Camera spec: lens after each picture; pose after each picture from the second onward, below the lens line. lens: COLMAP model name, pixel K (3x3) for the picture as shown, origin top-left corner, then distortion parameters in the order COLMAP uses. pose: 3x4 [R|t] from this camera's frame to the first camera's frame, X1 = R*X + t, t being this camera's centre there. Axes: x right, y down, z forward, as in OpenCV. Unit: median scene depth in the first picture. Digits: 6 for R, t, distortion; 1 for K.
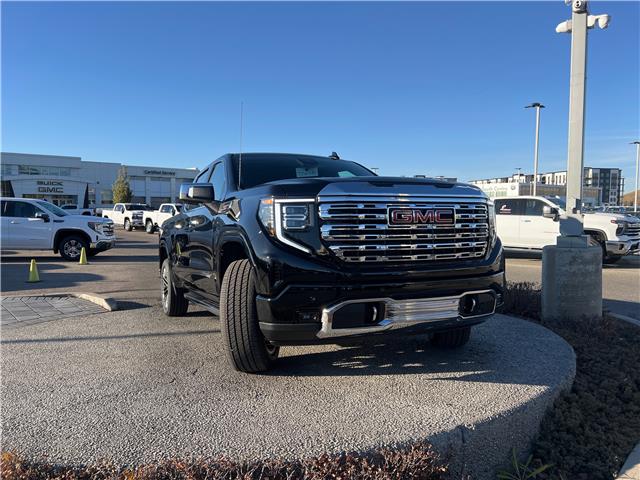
lens RADIAL K [[498.6, 0, 317.8], [0, 498.6, 227.4], [0, 0, 1]] dist [0.056550, -0.076240]
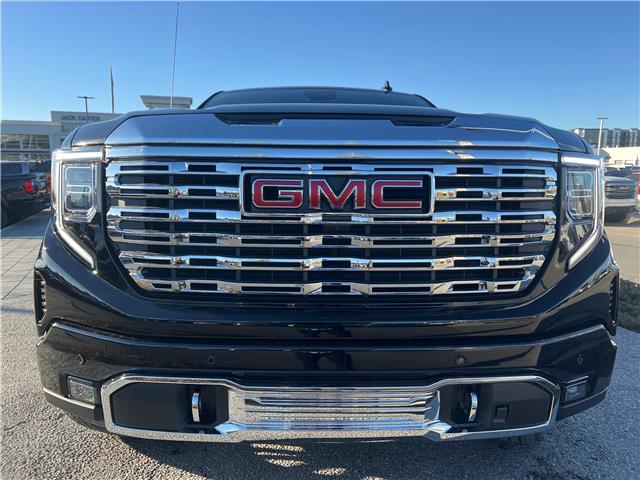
lens RADIAL K [[498.6, 0, 317.8], [0, 498.6, 227.4], [0, 0, 1]] dist [0.056550, -0.076240]
pose [[0.920517, 0.055595, -0.386726, 0.355506], [-0.019827, 0.995196, 0.095873, -0.033463], [0.390198, -0.080585, 0.917198, 0.600005]]
